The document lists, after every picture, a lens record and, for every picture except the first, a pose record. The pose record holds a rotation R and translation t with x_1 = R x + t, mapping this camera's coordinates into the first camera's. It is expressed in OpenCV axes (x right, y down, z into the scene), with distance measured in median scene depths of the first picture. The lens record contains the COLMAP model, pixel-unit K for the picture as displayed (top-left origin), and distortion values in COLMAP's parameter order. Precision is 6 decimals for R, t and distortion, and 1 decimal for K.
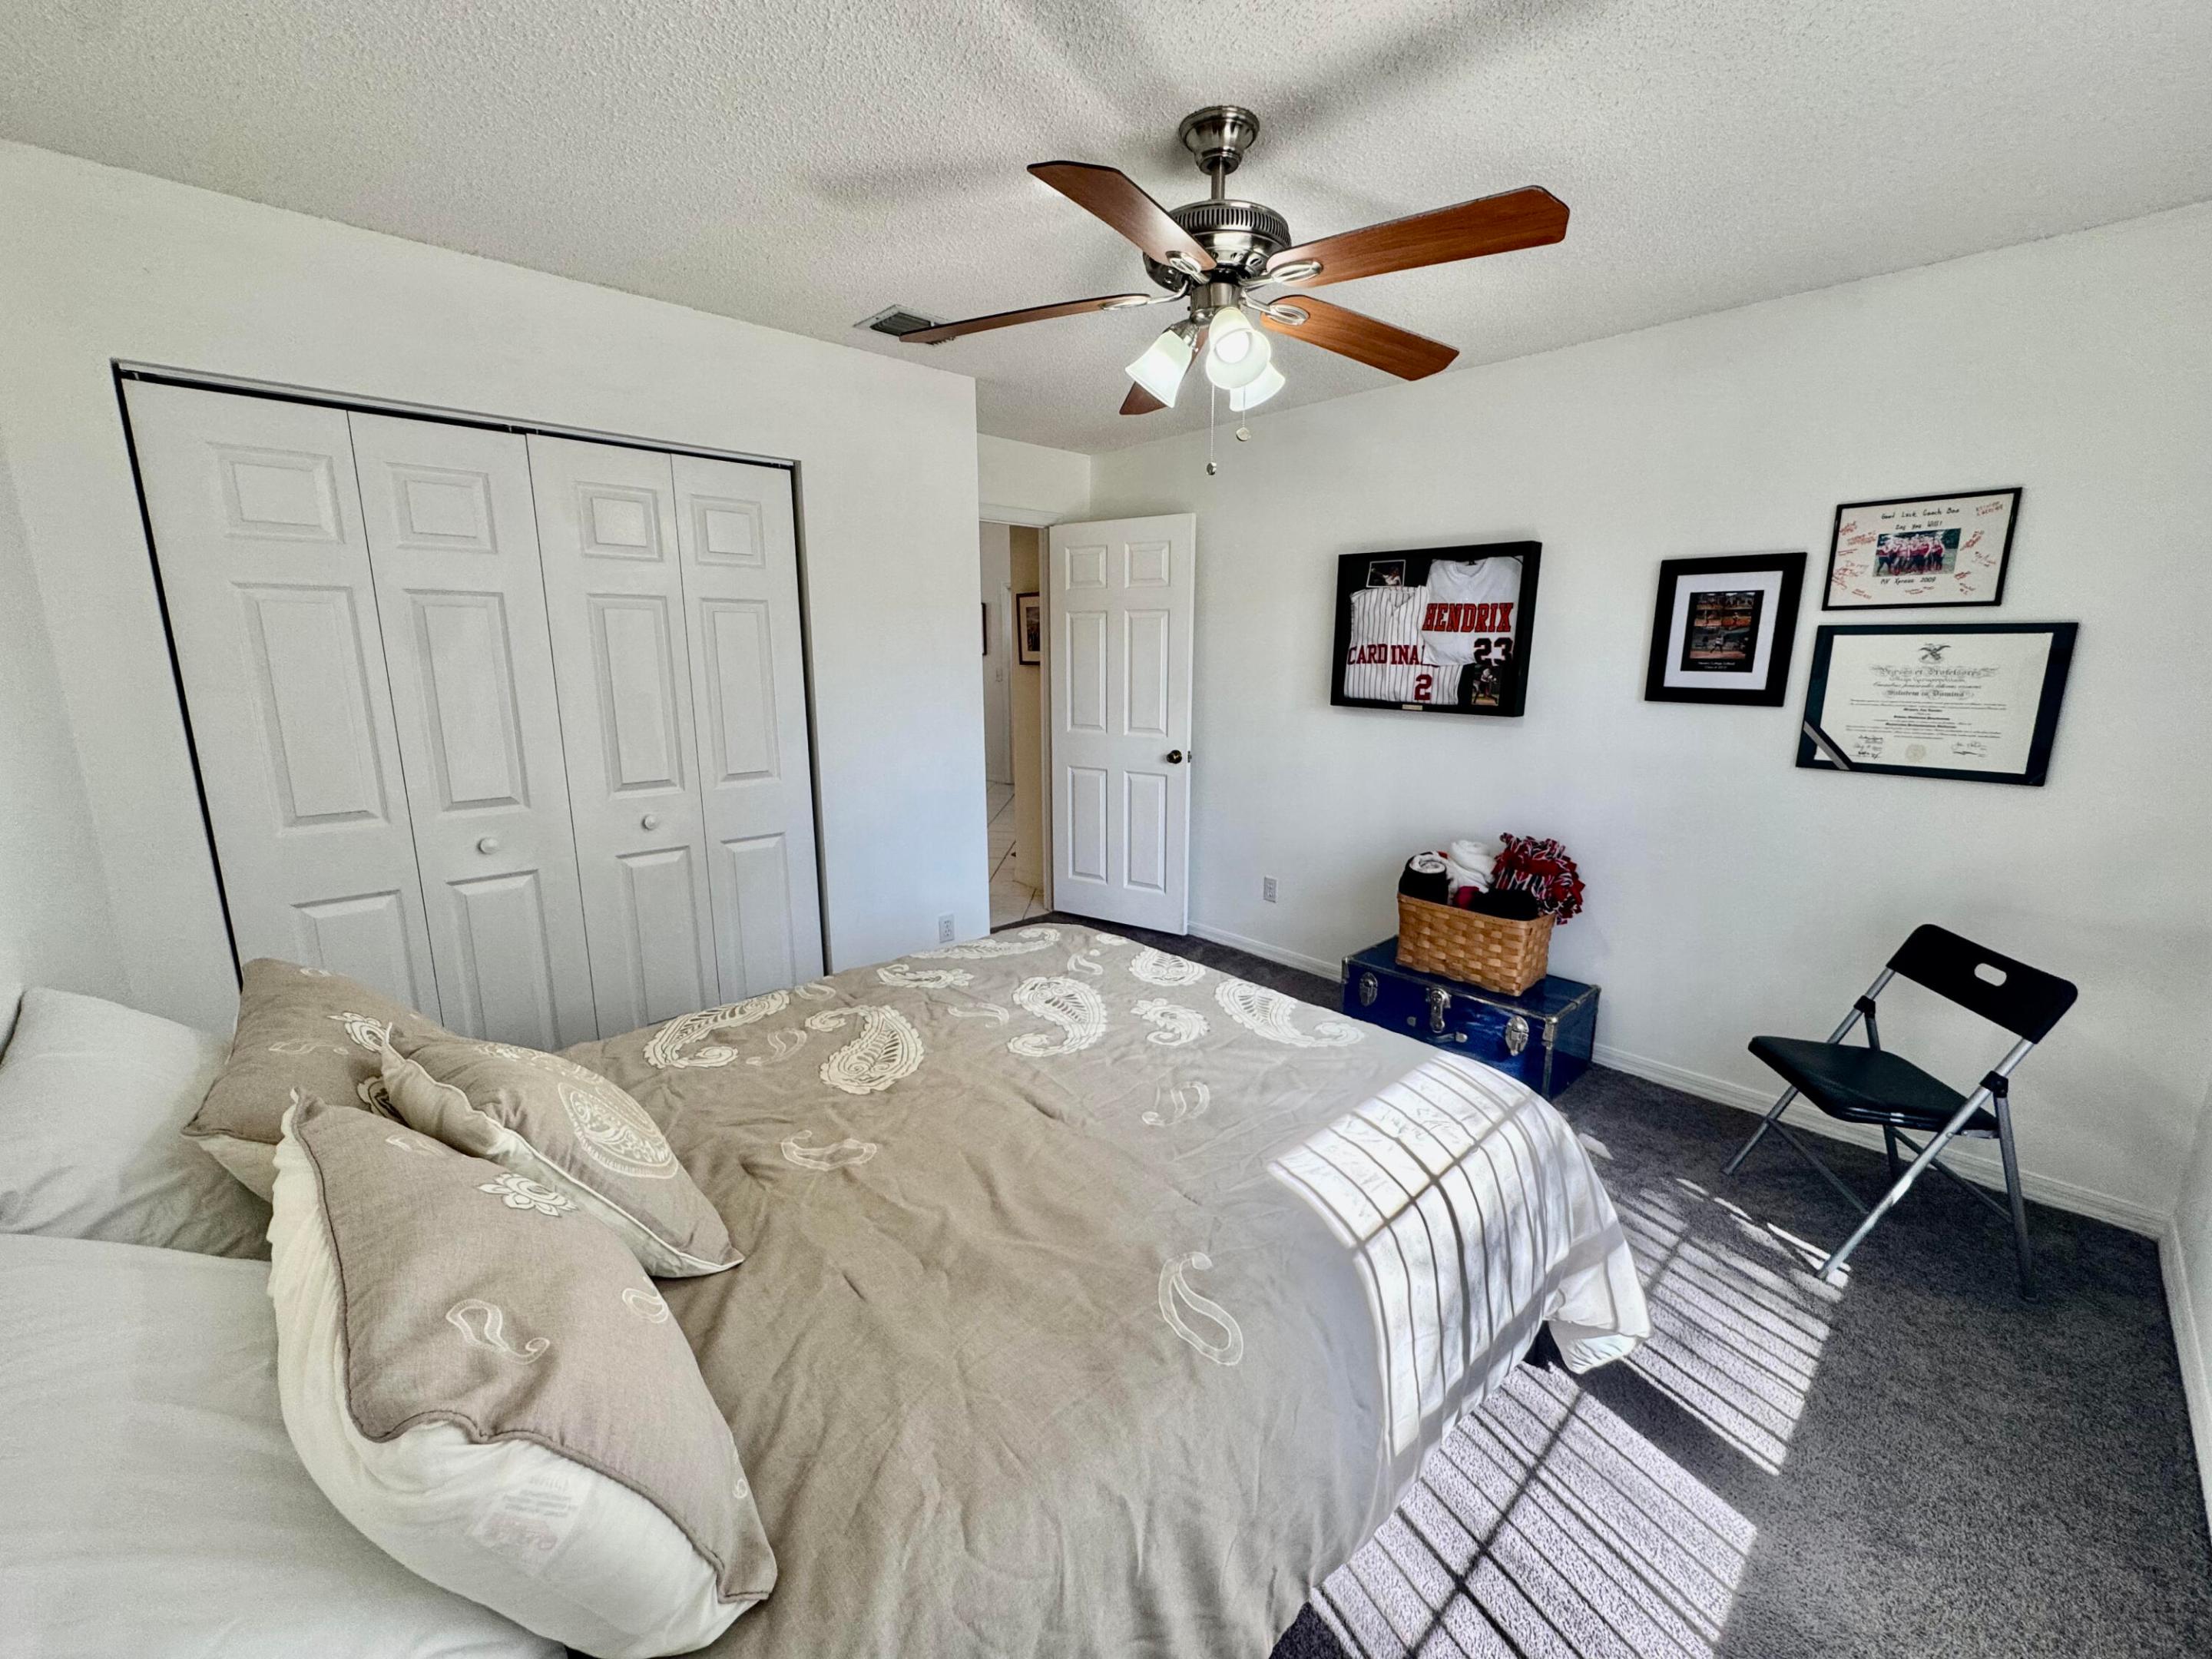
lens RADIAL K [[884.7, 0, 1115.9], [0, 884.7, 827.3], [0, 0, 1]] dist [-0.001458, 0.000099]
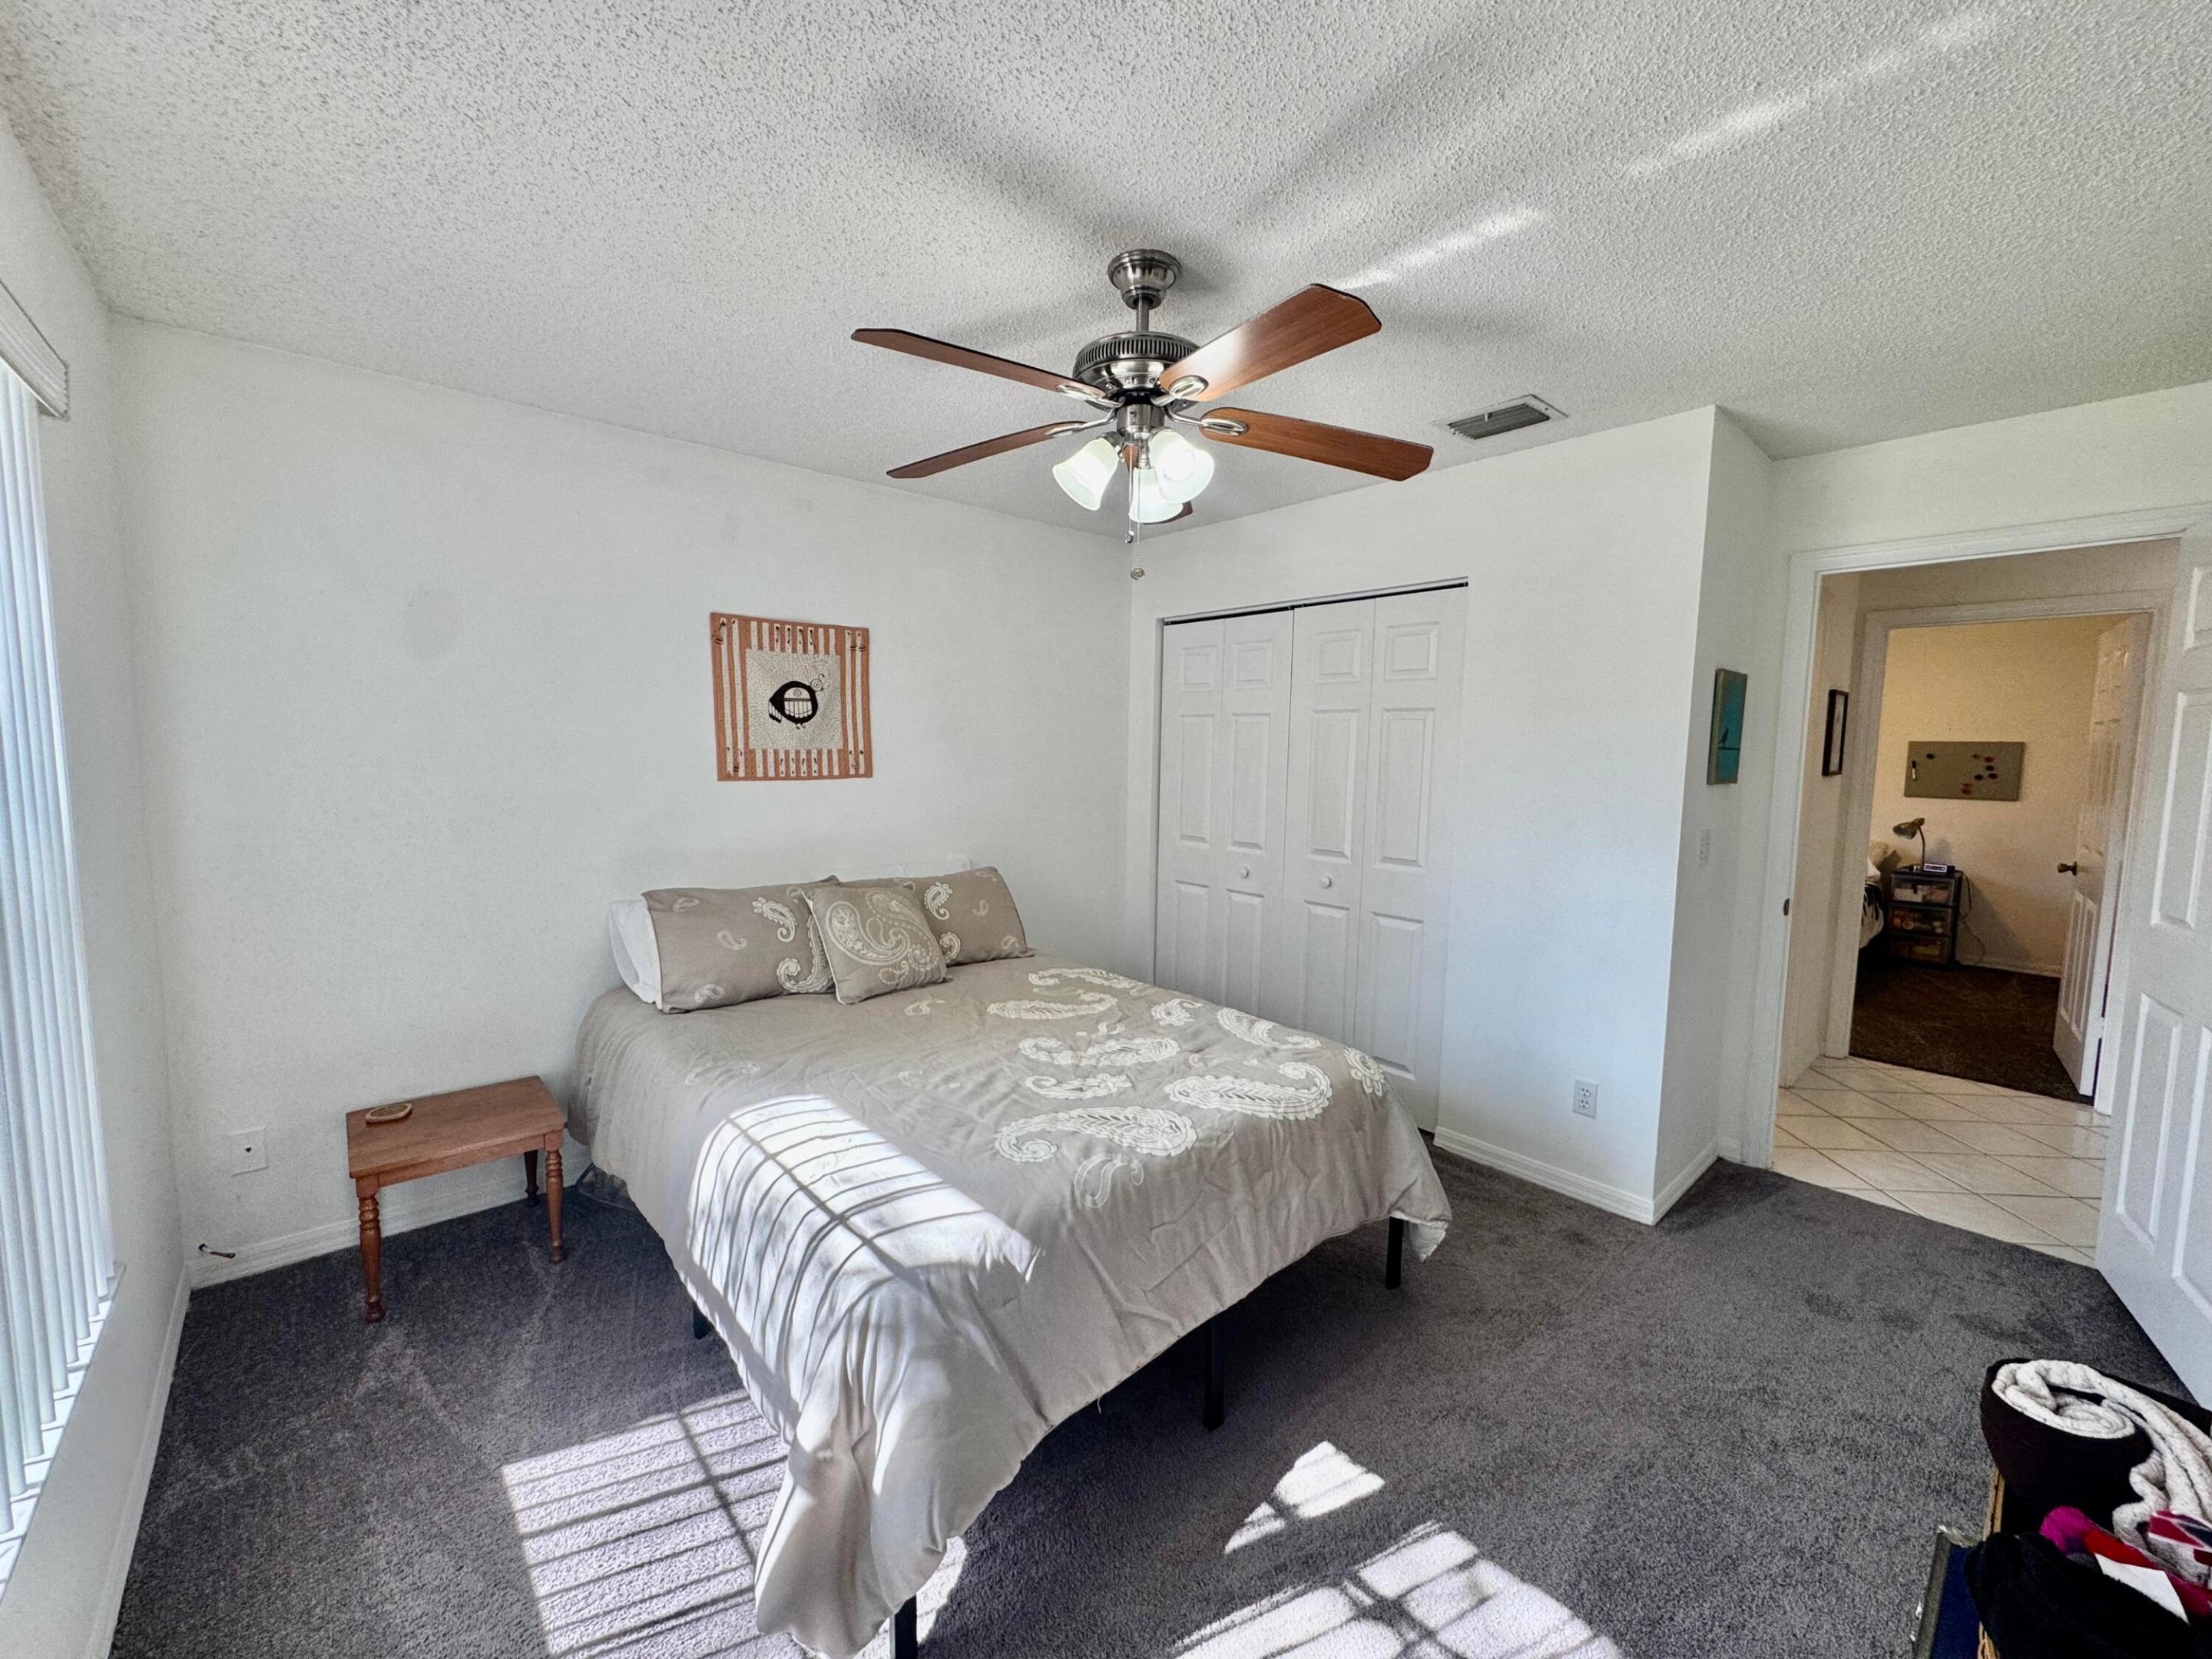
lens RADIAL K [[884.7, 0, 1099.0], [0, 884.7, 827.4], [0, 0, 1]] dist [-0.001458, 0.000099]
pose [[-0.034898, 0.088699, -0.995447, 0.679147], [-0.216691, 0.971687, 0.094178, -0.117758], [0.975616, 0.218991, -0.014690, 0.601532]]
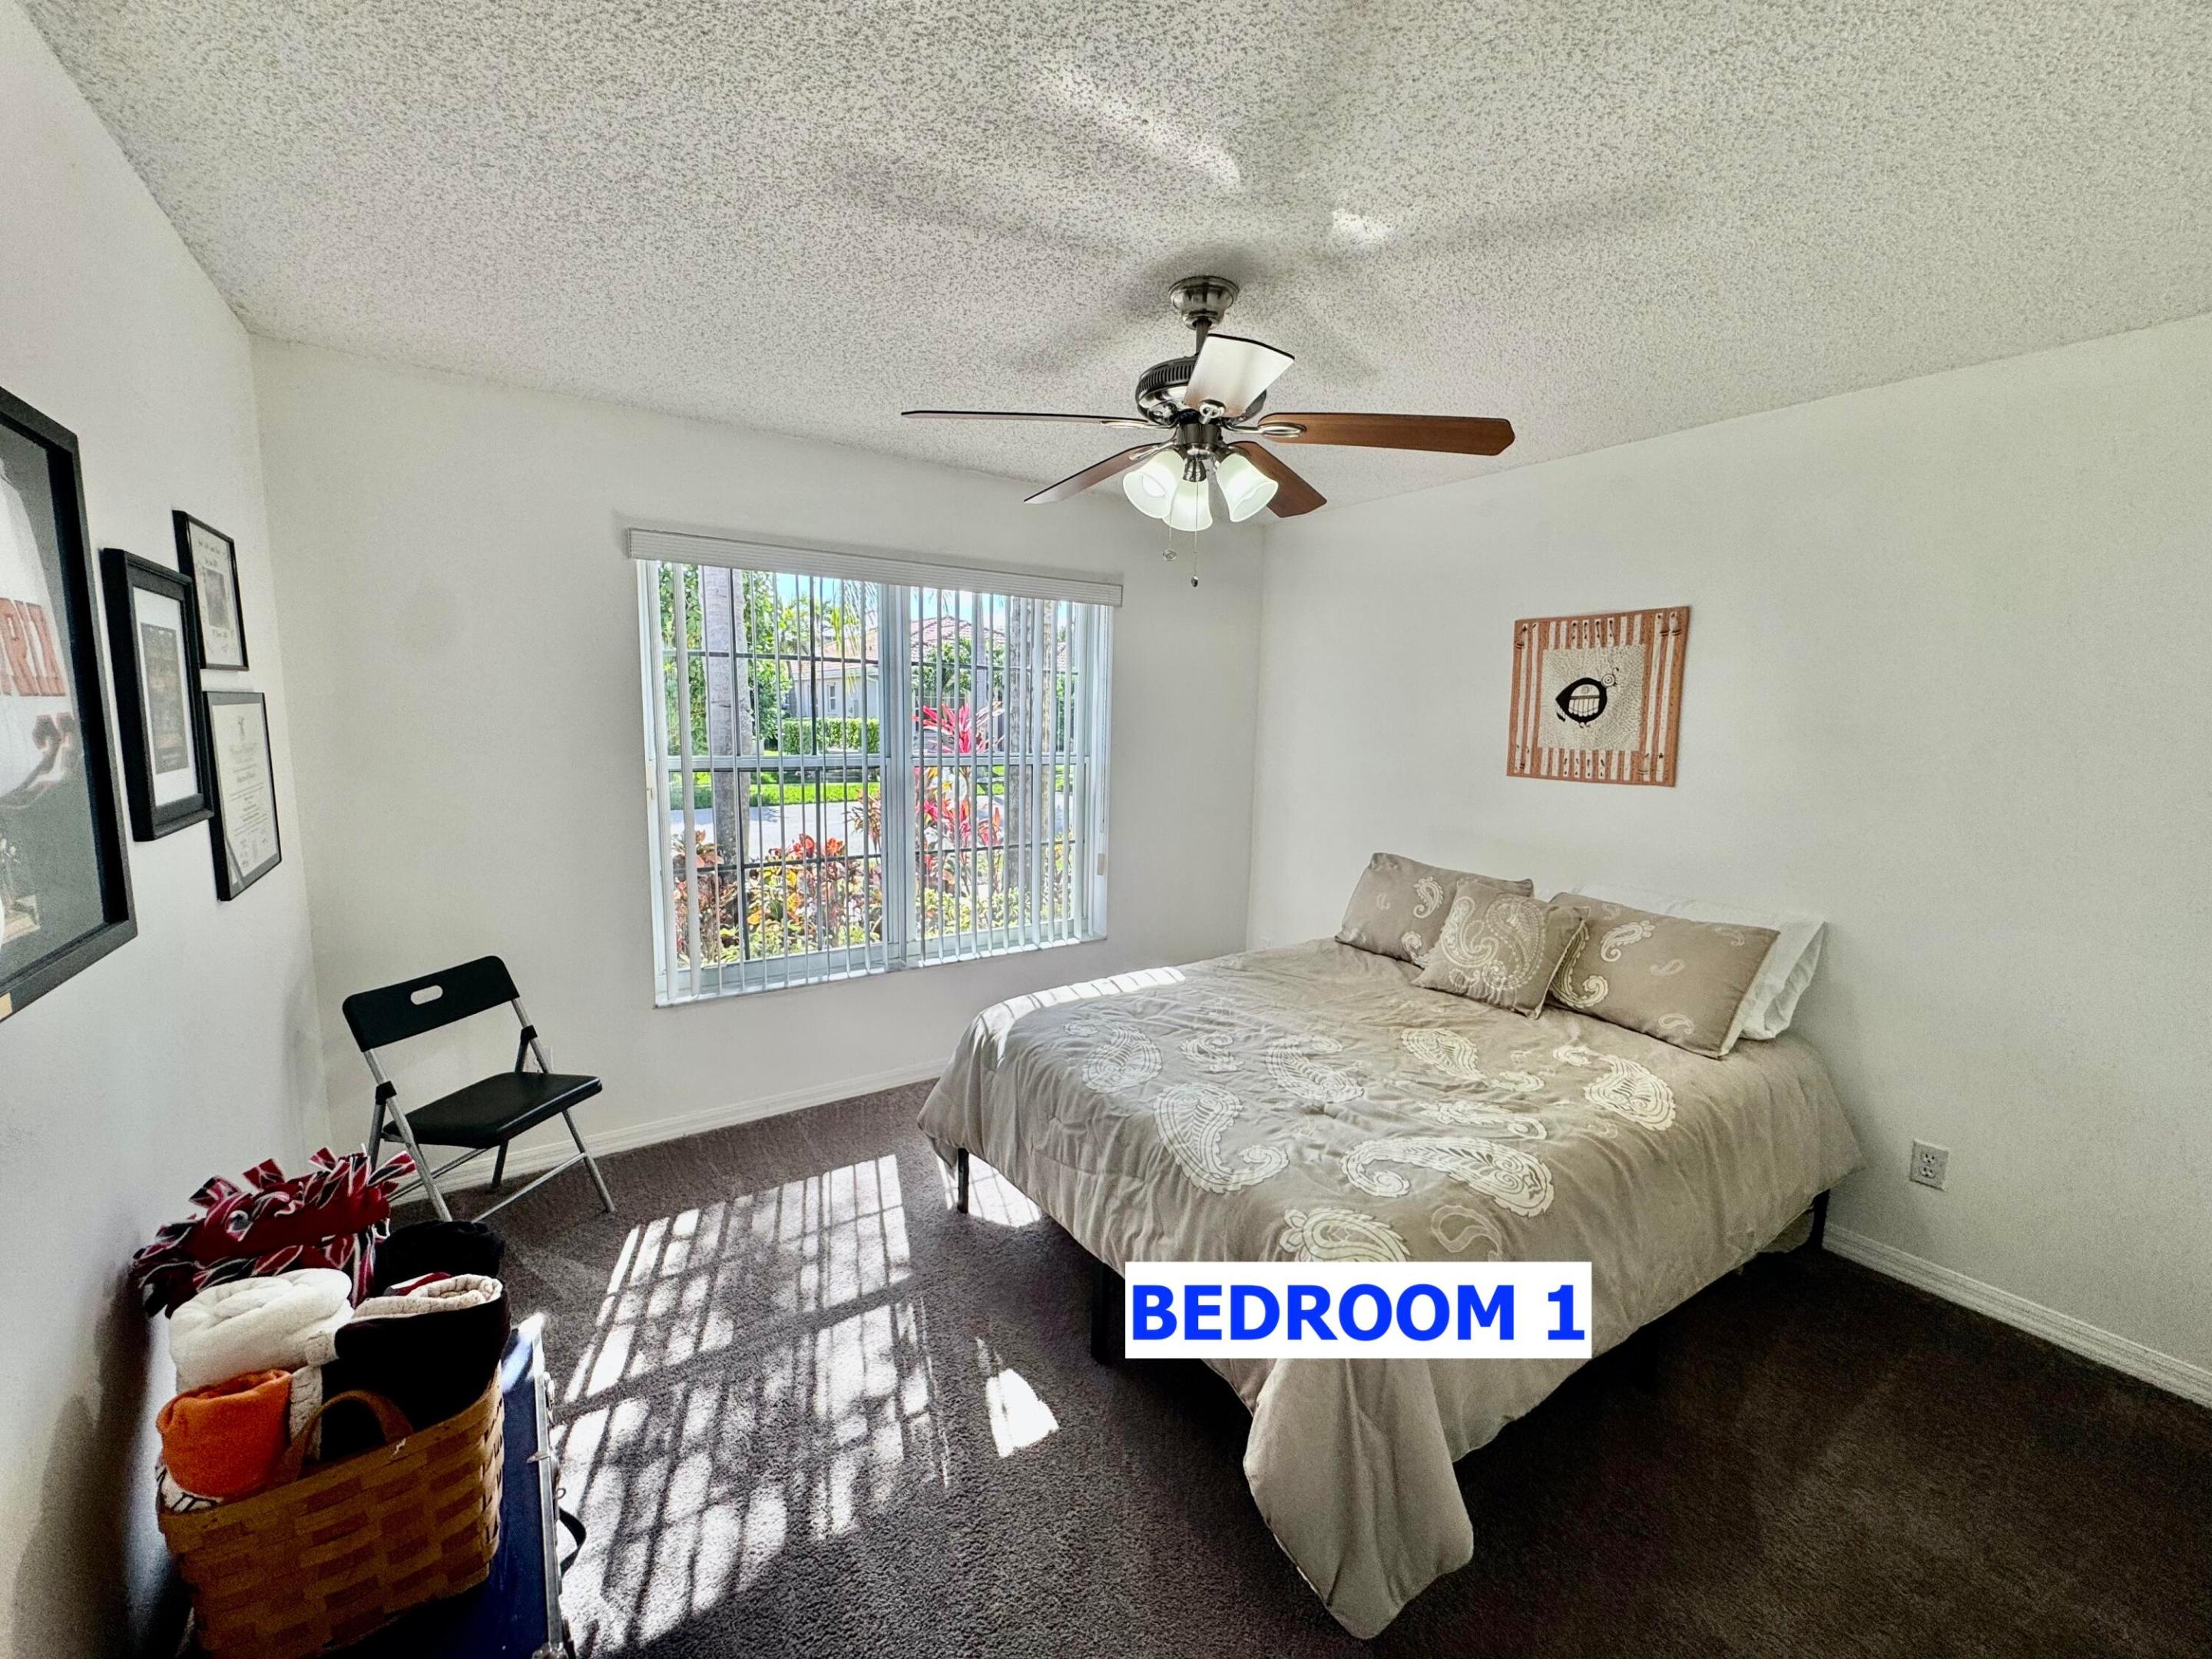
lens RADIAL K [[884.7, 0, 1111.3], [0, 884.7, 822.7], [0, 0, 1]] dist [-0.001458, 0.000099]
pose [[-0.987225, -0.040694, 0.154051, 0.012614], [0.010860, 0.947402, 0.319861, -0.276408], [-0.158965, 0.317448, -0.934857, 1.253083]]
